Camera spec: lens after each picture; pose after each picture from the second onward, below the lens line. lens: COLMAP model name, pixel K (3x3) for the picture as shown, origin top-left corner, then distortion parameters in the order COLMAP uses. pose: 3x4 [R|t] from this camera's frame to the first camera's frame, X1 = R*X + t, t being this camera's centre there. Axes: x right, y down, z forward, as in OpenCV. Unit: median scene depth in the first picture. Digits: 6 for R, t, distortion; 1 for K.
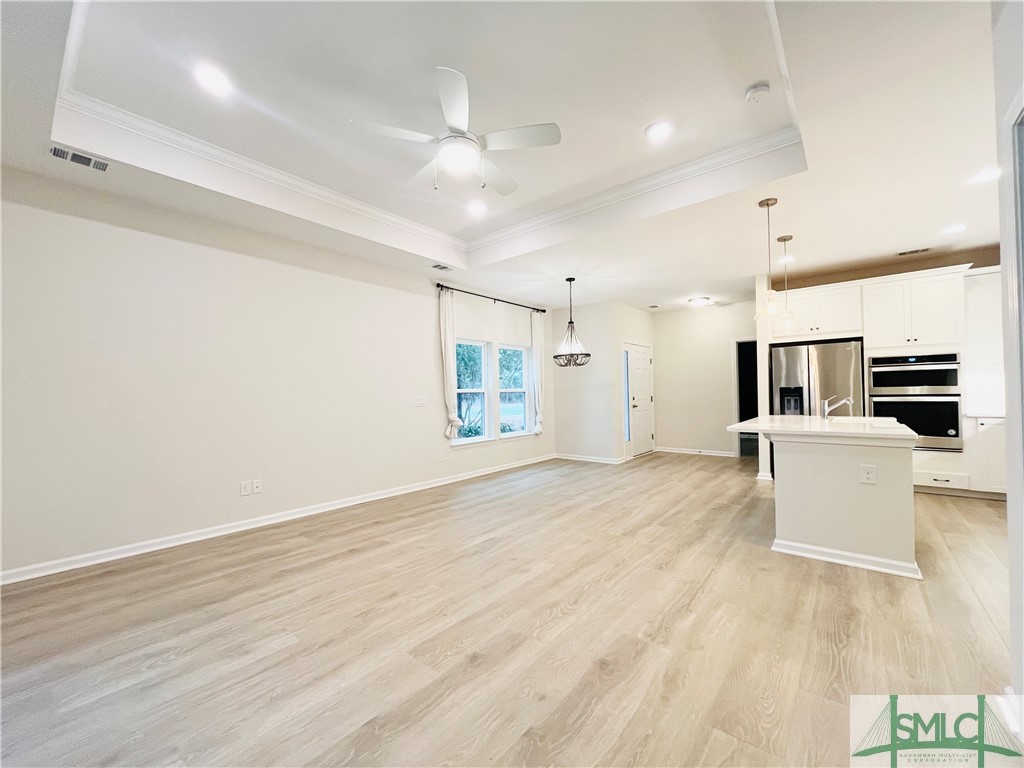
lens RADIAL K [[412.2, 0, 512.1], [0, 412.2, 386.9], [0, 0, 1]] dist [-0.001852, 0.000096]
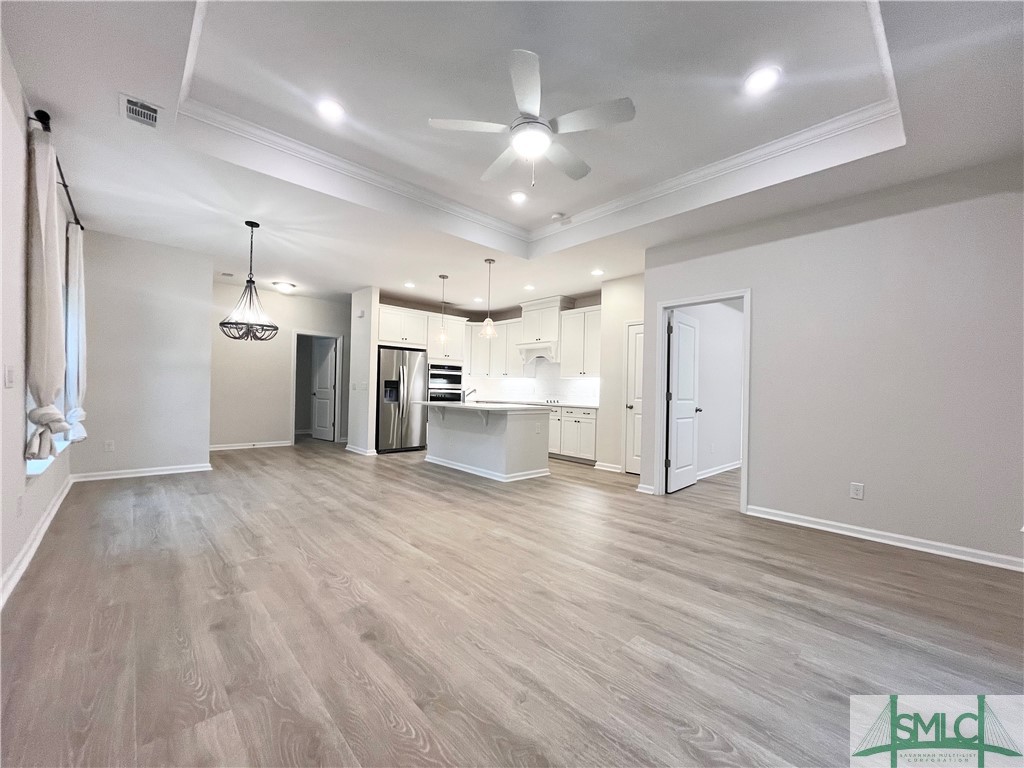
lens RADIAL K [[412.2, 0, 511.8], [0, 412.2, 388.9], [0, 0, 1]] dist [-0.001852, 0.000096]
pose [[0.131054, 0.022156, 0.991128, -0.831828], [-0.043497, 0.998916, -0.016579, 0.047082], [-0.990421, -0.040939, 0.131875, 0.657997]]
